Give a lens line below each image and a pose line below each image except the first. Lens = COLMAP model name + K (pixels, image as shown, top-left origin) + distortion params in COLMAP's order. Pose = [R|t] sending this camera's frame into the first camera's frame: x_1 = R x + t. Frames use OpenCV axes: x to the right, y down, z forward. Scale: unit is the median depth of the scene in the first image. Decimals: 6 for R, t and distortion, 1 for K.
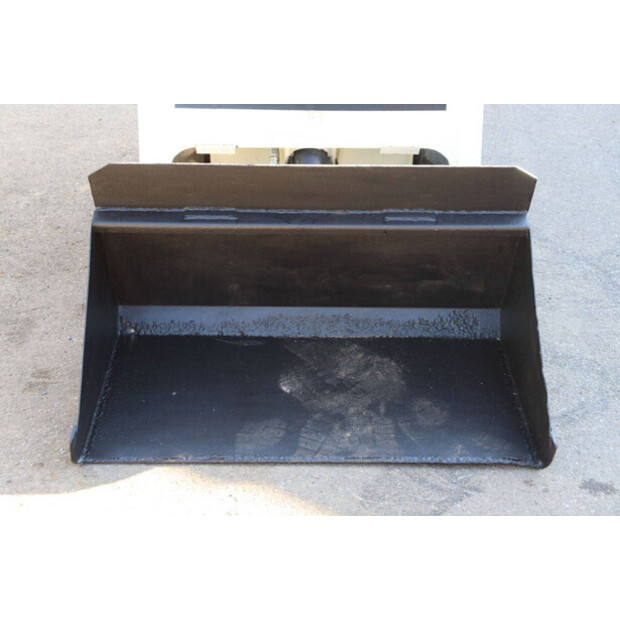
lens RADIAL K [[1017.5, 0, 310.2], [0, 1017.5, 305.2], [0, 0, 1]] dist [0.137294, 0.000000]
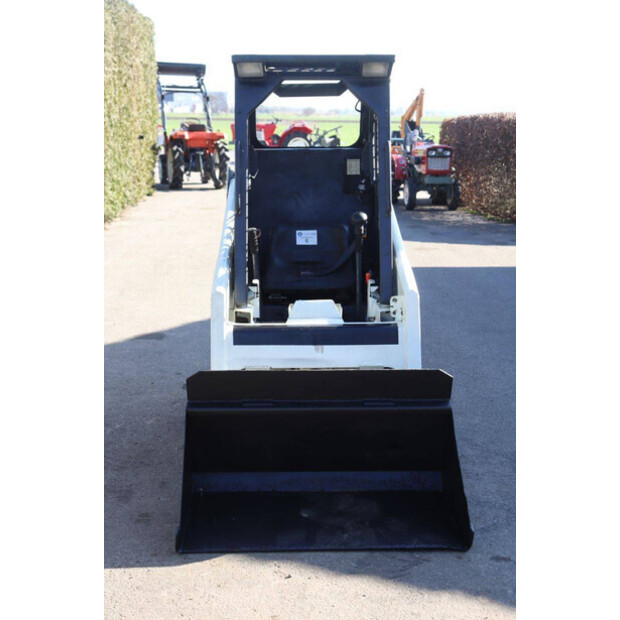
lens RADIAL K [[1031.7, 0, 309.0], [0, 1031.7, 312.5], [0, 0, 1]] dist [0.142240, 0.000000]
pose [[0.999628, -0.013751, 0.023567, -0.052478], [0.020218, 0.953305, -0.301332, 0.273396], [-0.018323, 0.301697, 0.953228, -0.627568]]
